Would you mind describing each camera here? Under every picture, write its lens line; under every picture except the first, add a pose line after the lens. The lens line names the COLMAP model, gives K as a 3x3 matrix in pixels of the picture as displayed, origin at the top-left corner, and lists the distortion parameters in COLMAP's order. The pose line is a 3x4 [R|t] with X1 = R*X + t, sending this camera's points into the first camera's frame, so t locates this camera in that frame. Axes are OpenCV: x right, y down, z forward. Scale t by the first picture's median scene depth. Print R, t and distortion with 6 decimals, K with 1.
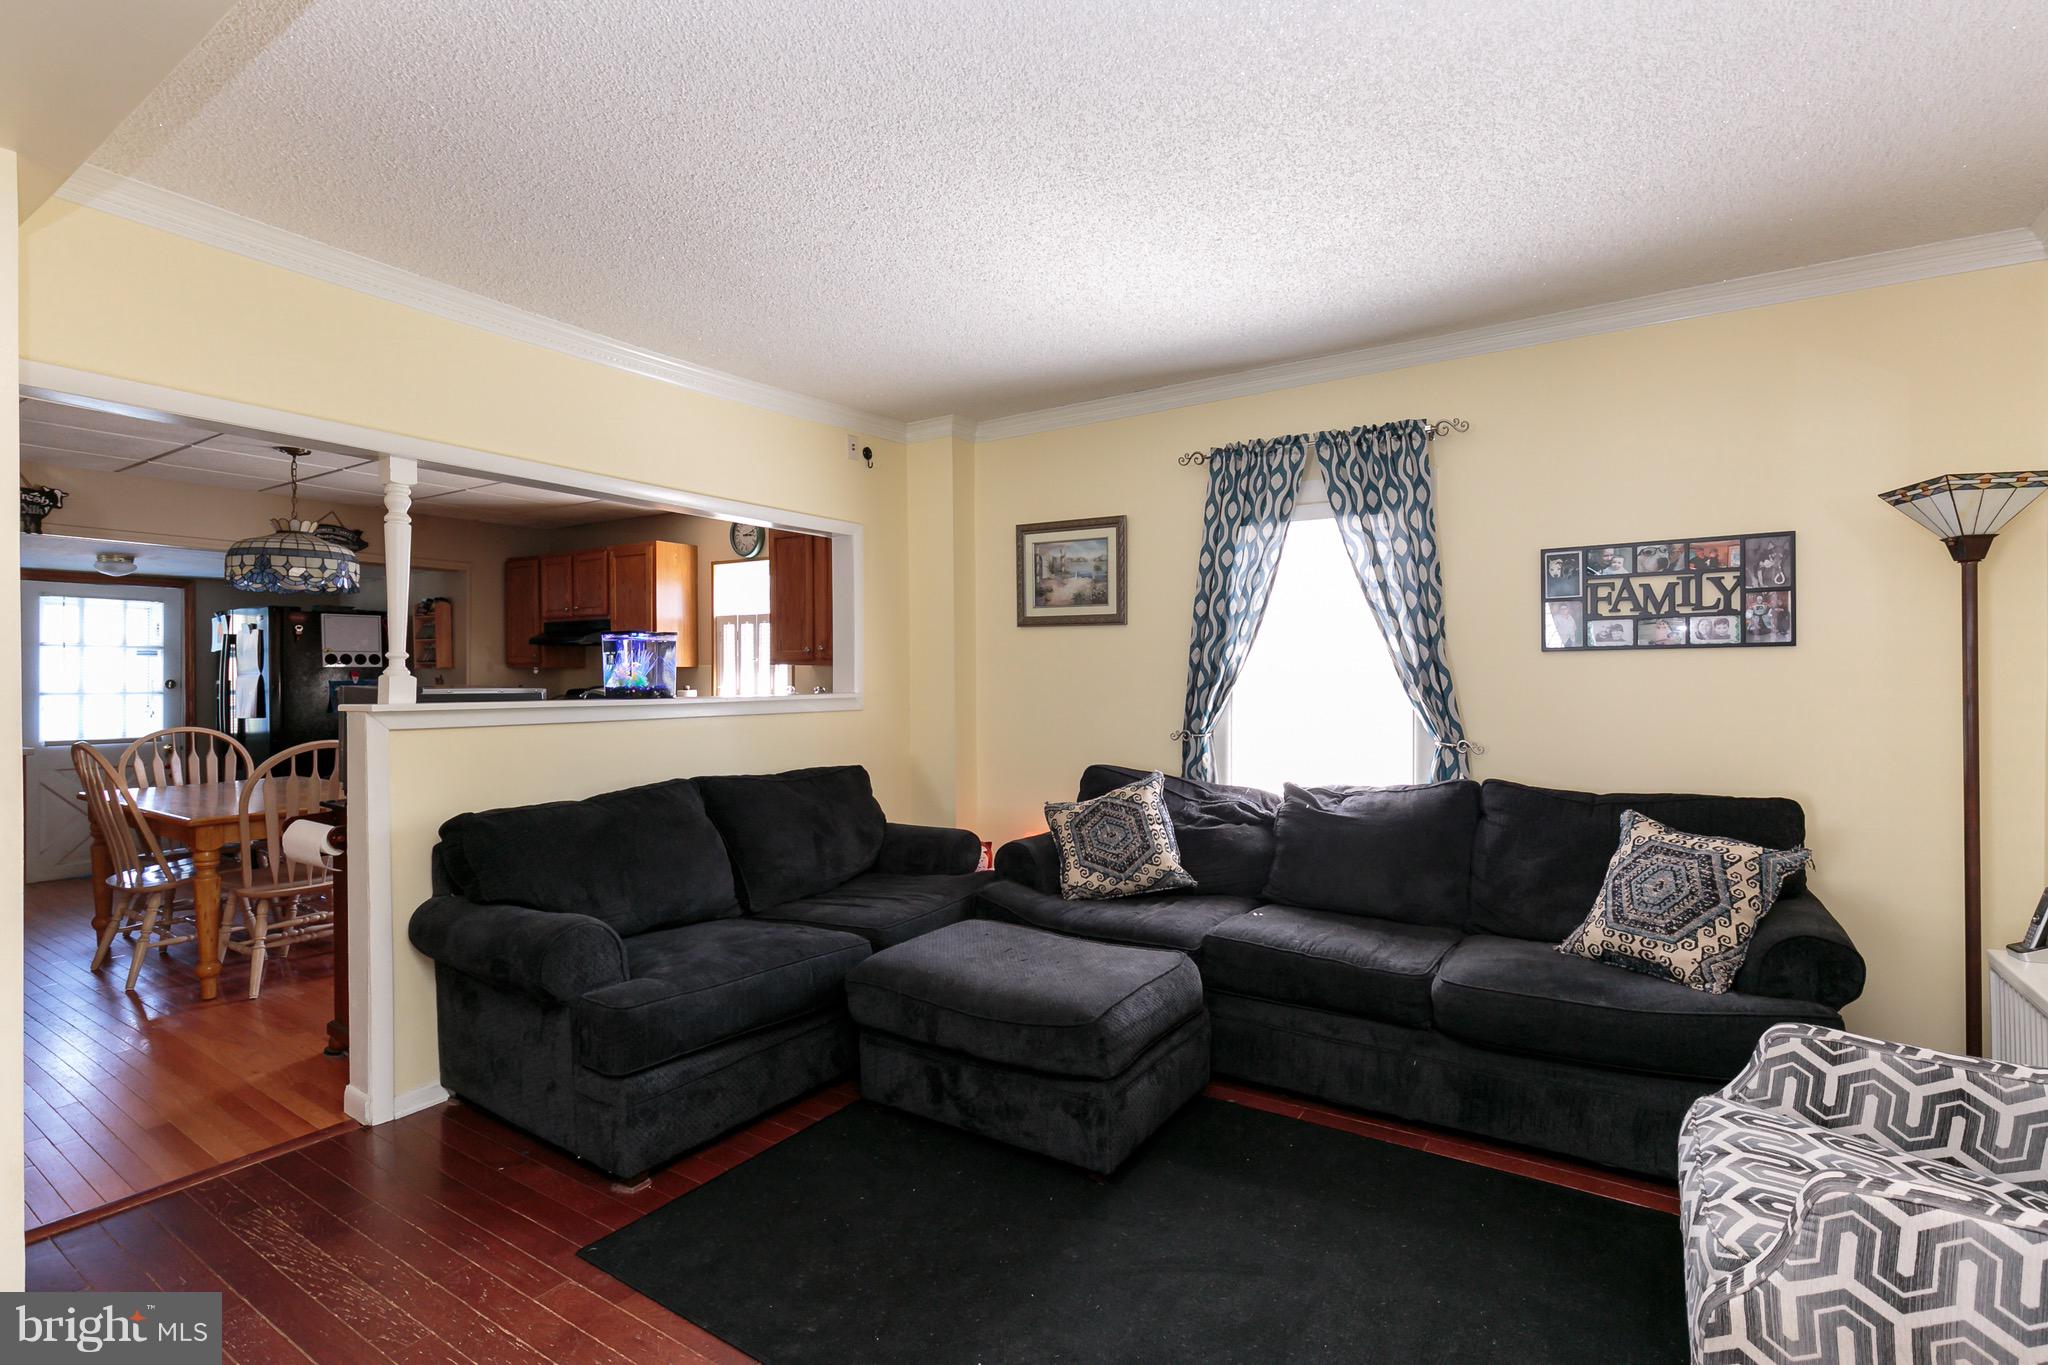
lens RADIAL K [[961.6, 0, 1027.6], [0, 961.6, 681.5], [0, 0, 1]] dist [-0.001208, 0.000527]
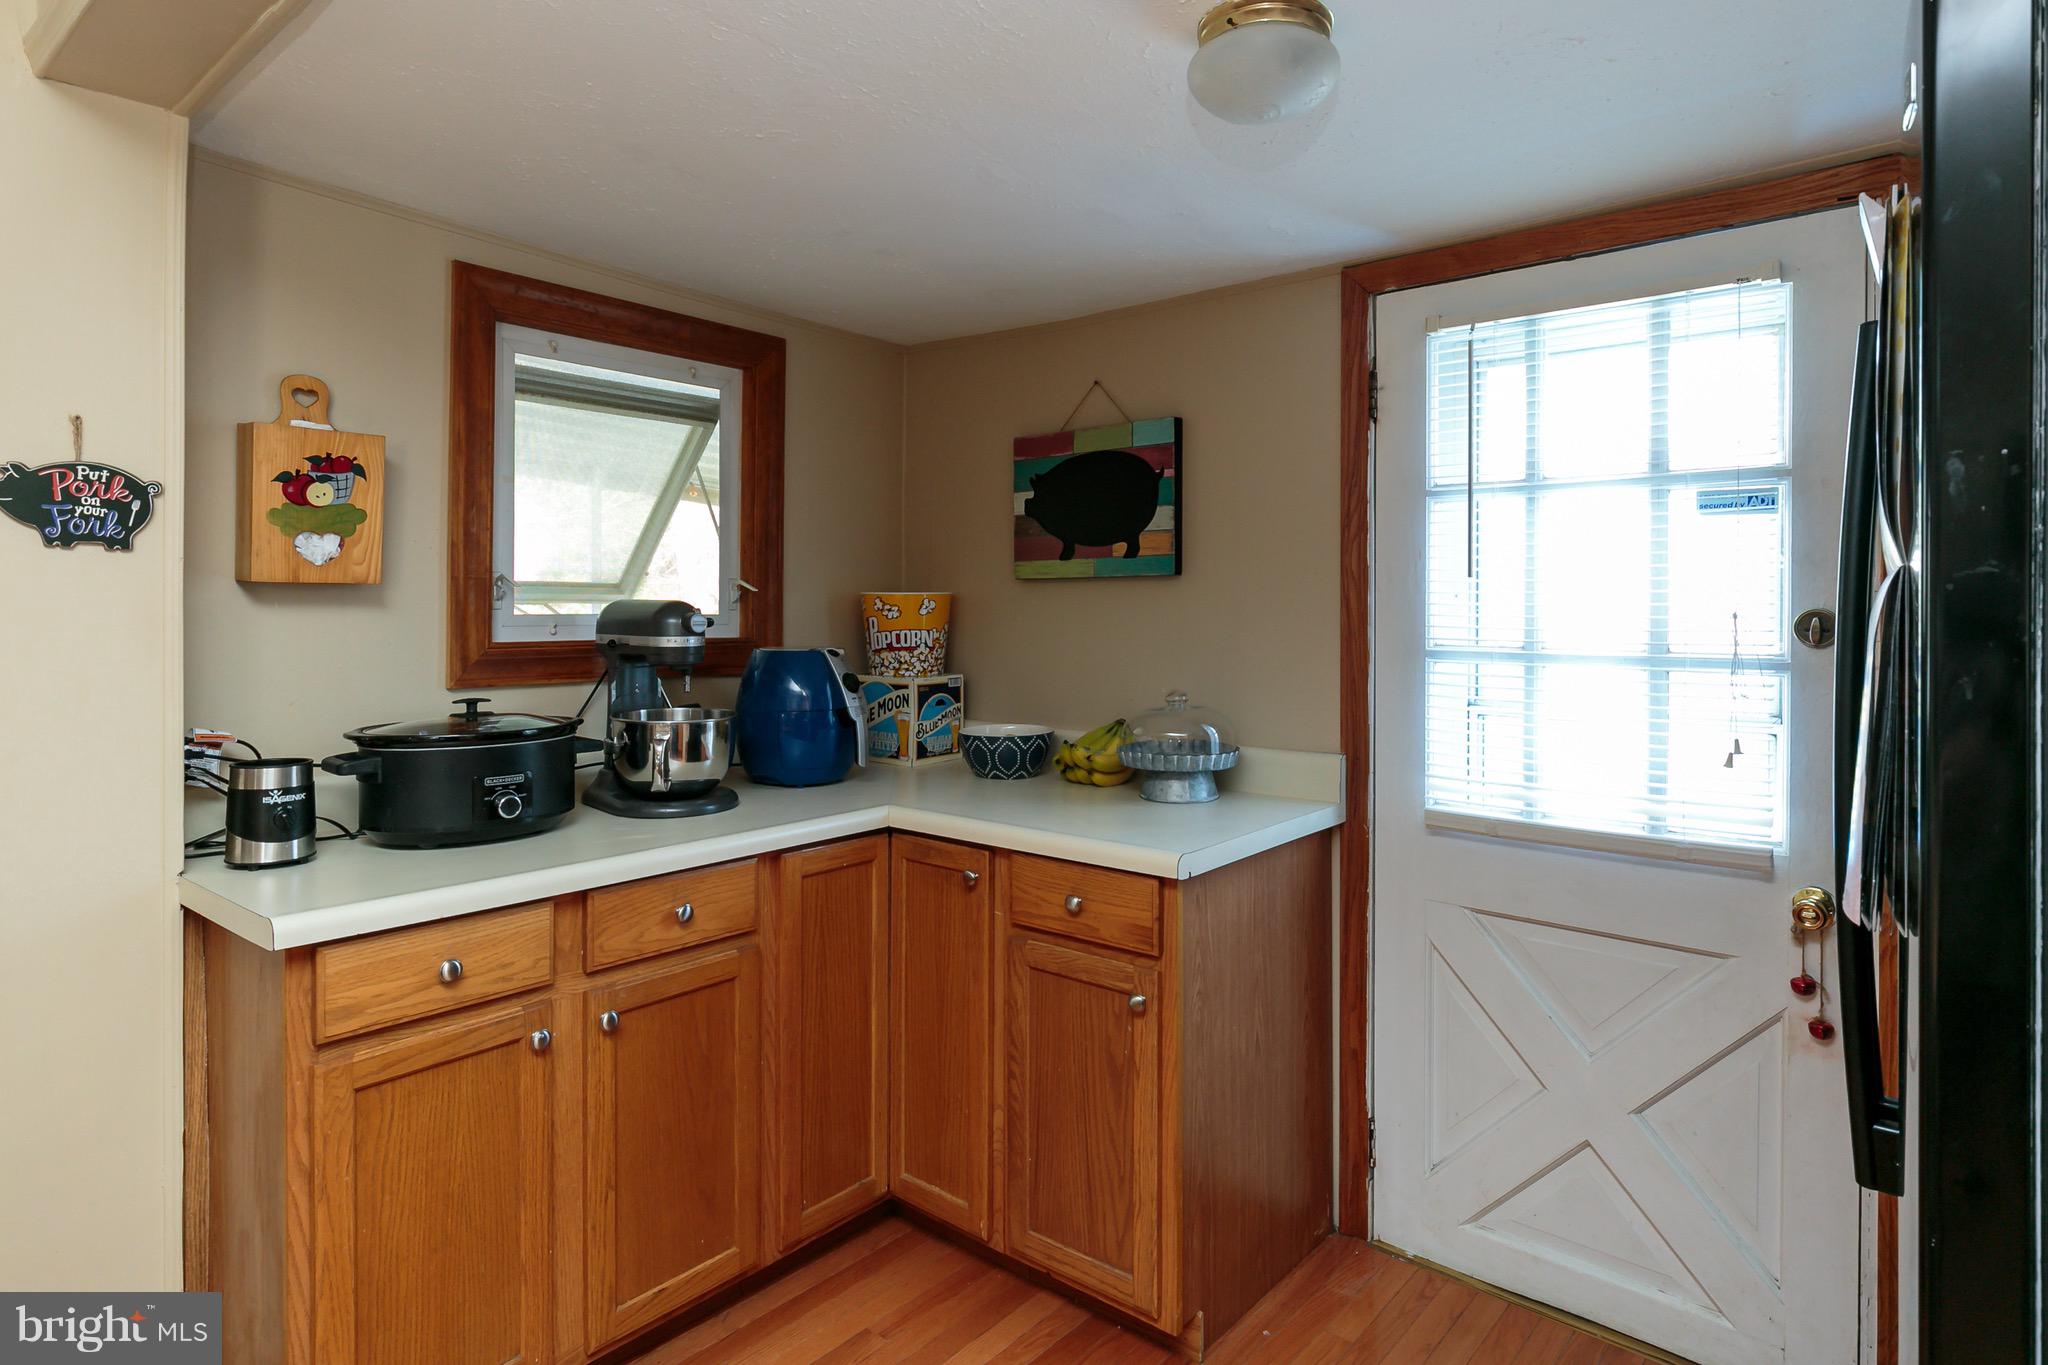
lens RADIAL K [[1107.8, 0, 1030.0], [0, 1107.8, 617.1], [0, 0, 1]] dist [-0.002778, -0.000184]
pose [[-0.101949, 0.009968, -0.994740, -1.013283], [-0.006018, 0.999925, 0.010637, -0.002580], [0.994771, 0.007070, -0.101882, 1.397581]]
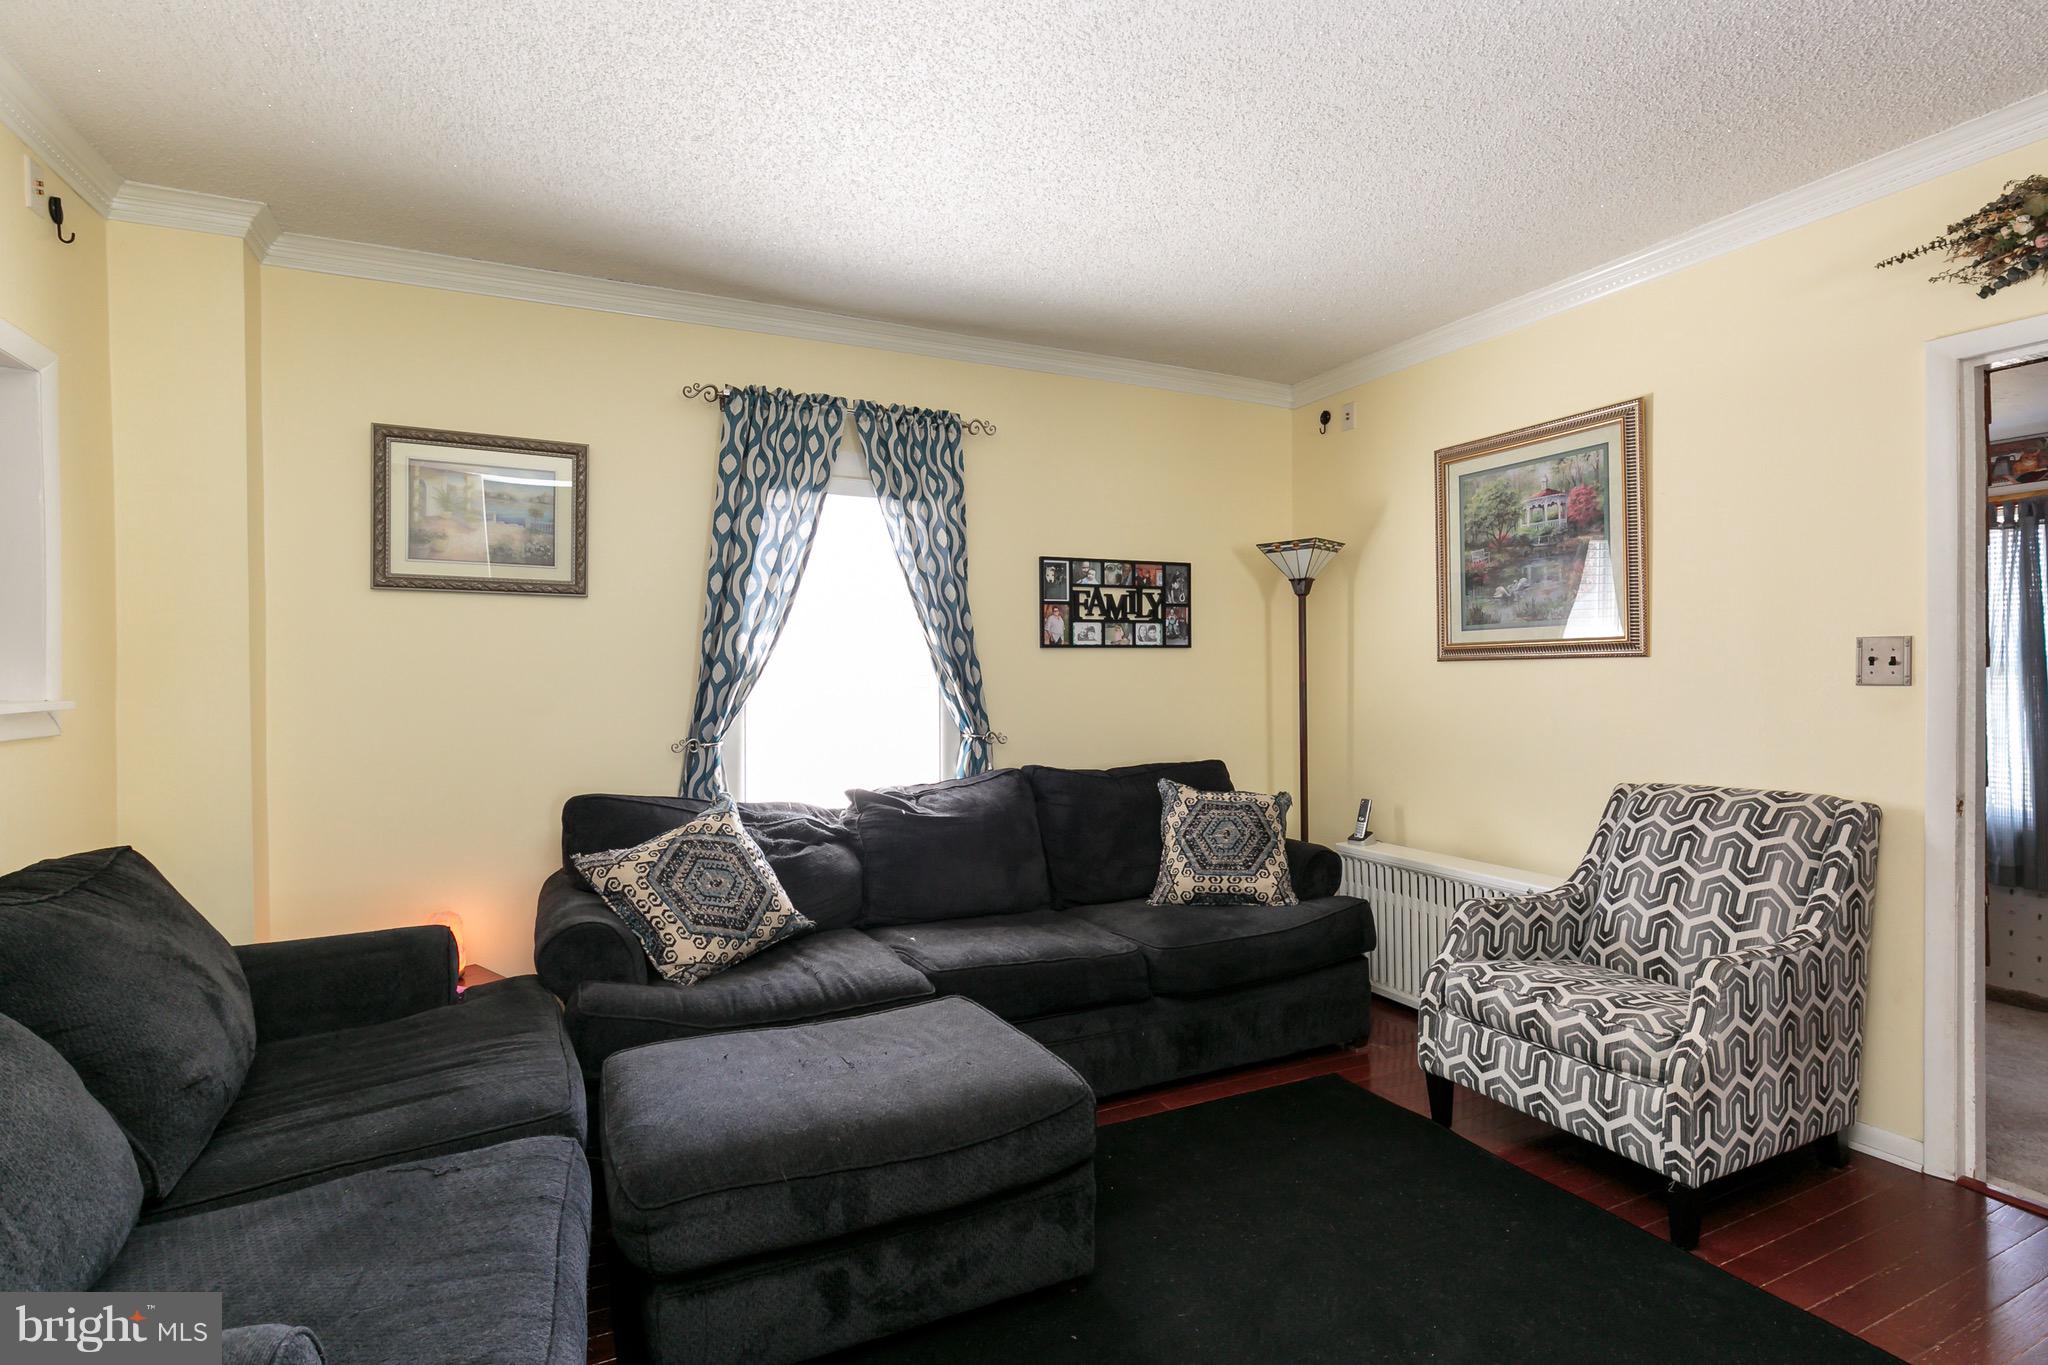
lens RADIAL K [[1005.0, 0, 1016.5], [0, 1005.0, 679.2], [0, 0, 1]] dist [-0.001053, -0.001280]
pose [[0.511607, -0.002310, 0.859216, -0.413924], [0.006350, 0.999979, -0.001092, 0.005361], [-0.859196, 0.006015, 0.511611, 0.371580]]
